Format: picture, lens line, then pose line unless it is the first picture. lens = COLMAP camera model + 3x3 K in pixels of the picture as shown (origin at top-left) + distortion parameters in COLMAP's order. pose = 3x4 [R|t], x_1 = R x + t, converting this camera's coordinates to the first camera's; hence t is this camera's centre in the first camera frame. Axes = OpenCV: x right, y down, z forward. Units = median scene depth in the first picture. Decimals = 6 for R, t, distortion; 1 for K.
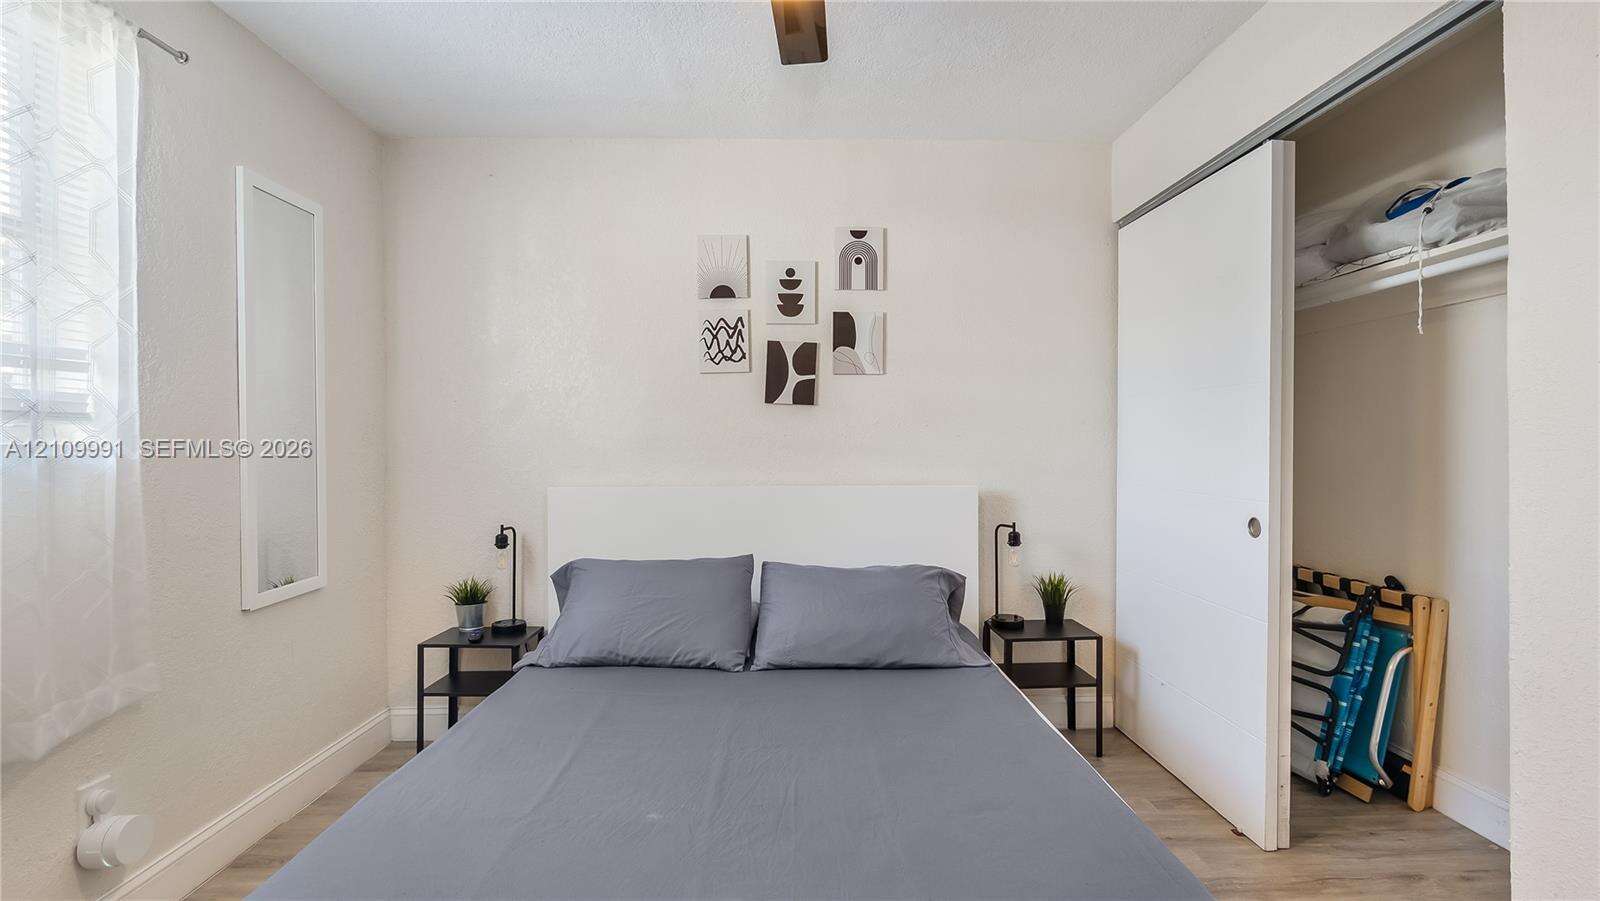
lens RADIAL K [[745.5, 0, 801.6], [0, 745.5, 446.2], [0, 0, 1]] dist [-0.007907, 0.001524]
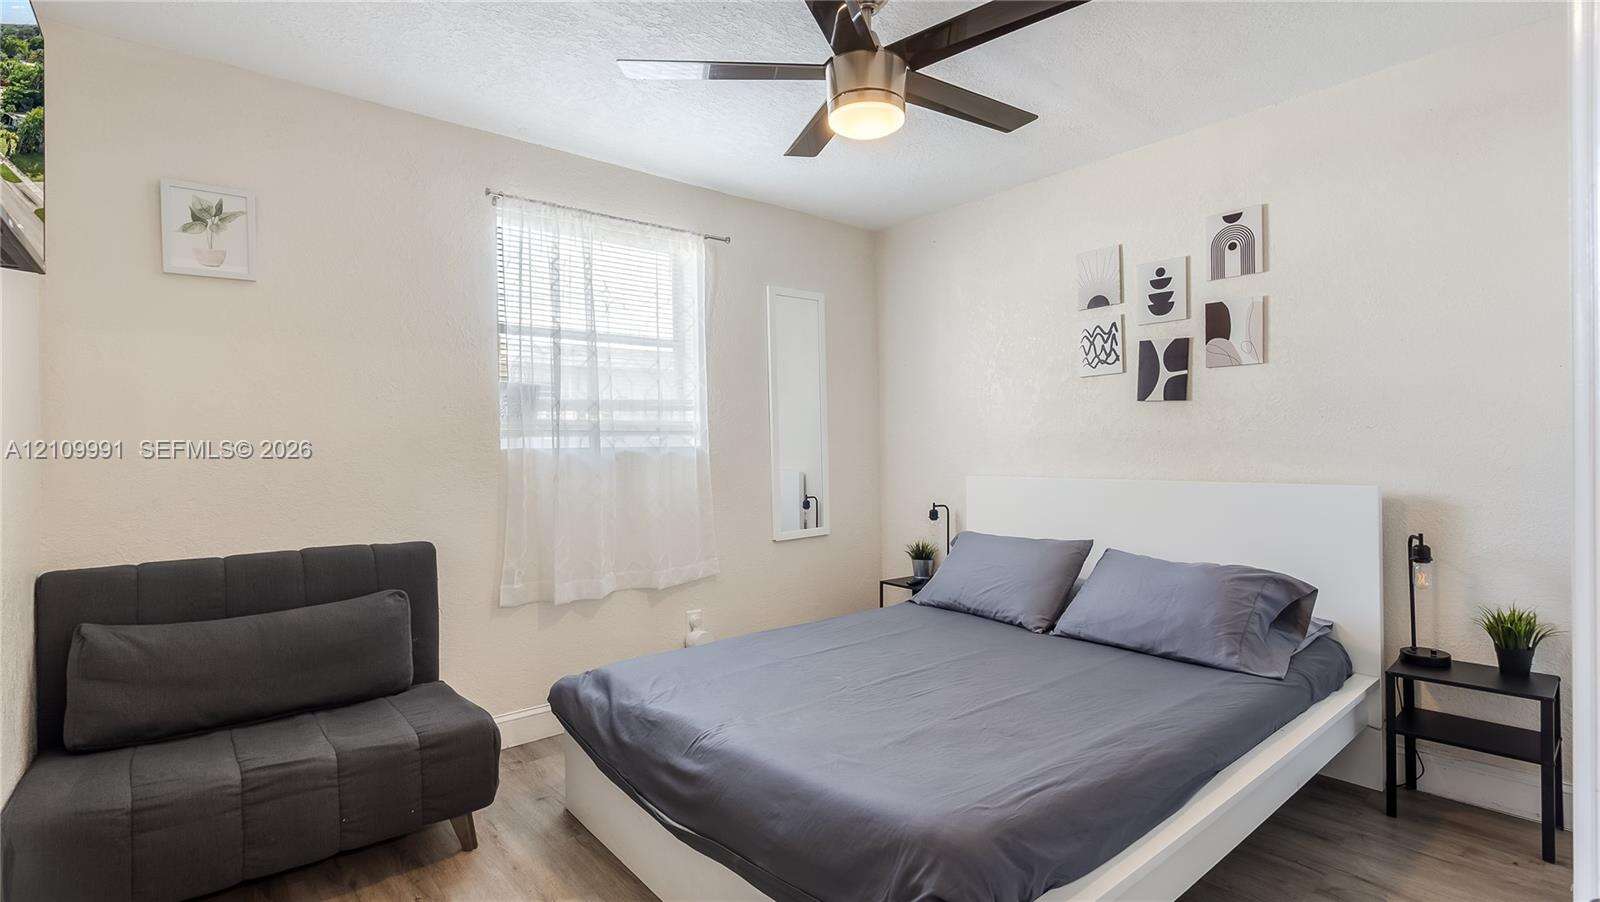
lens RADIAL K [[744.2, 0, 806.4], [0, 744.2, 449.3], [0, 0, 1]] dist [-0.002116, -0.001045]
pose [[0.626207, -0.003254, -0.779650, 0.476382], [0.010622, 0.999934, 0.004357, 0.000731], [0.779585, -0.011010, 0.626200, -0.021009]]
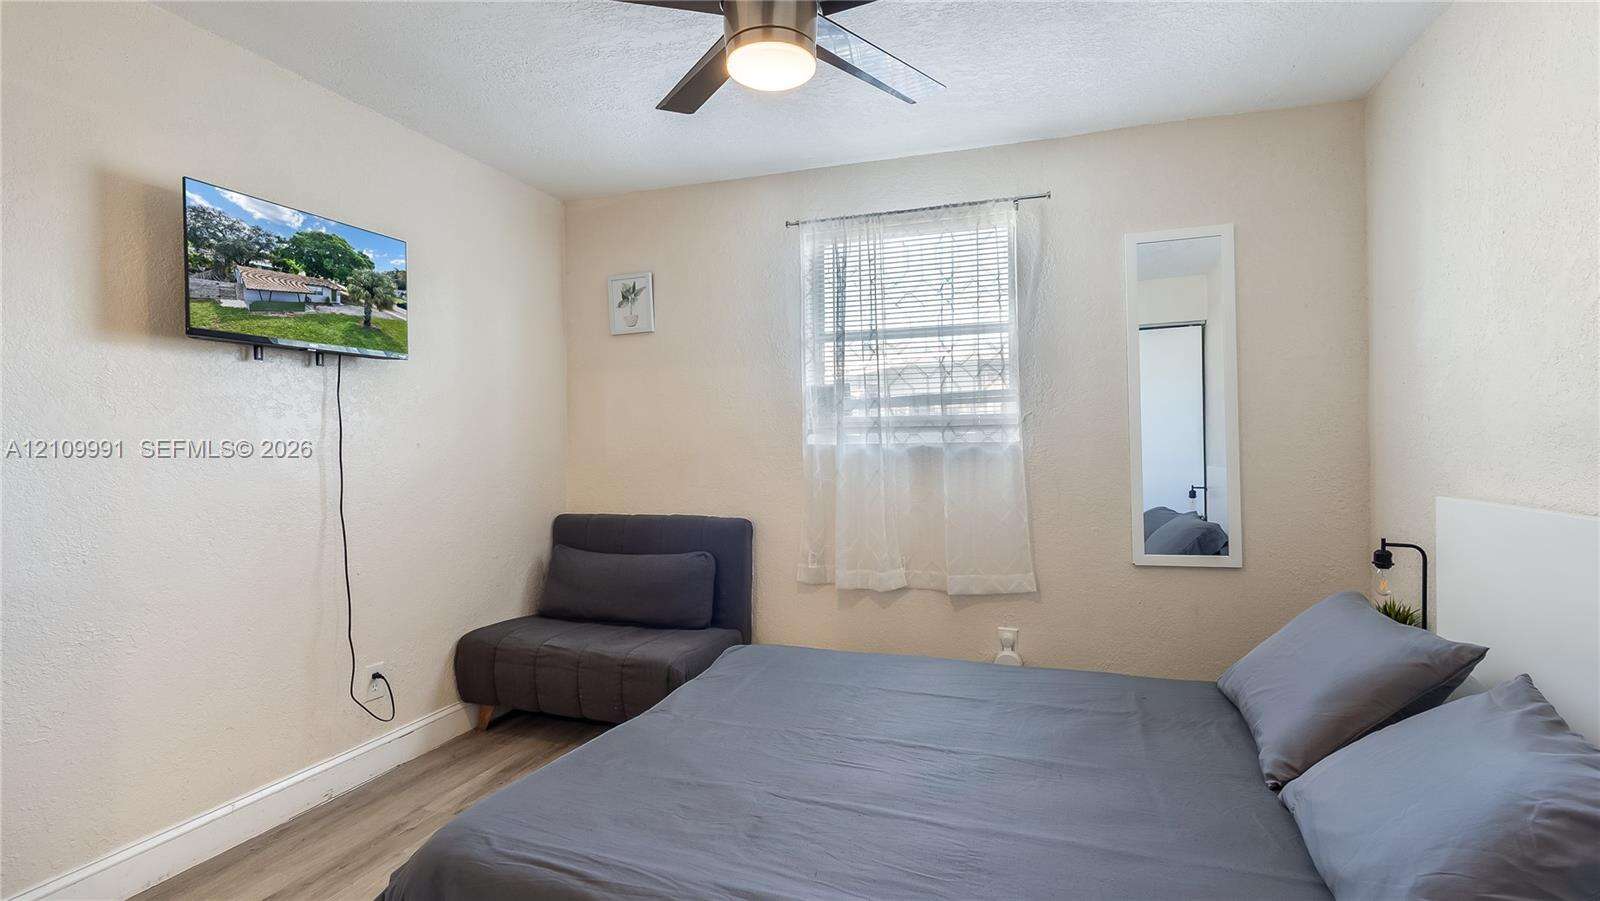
lens RADIAL K [[745.5, 0, 795.3], [0, 745.5, 448.2], [0, 0, 1]] dist [-0.007907, 0.001524]
pose [[-0.346967, 0.009180, -0.937832, 0.521793], [0.010495, 0.999927, 0.005905, -0.001315], [0.937819, -0.007794, -0.347038, 0.651288]]
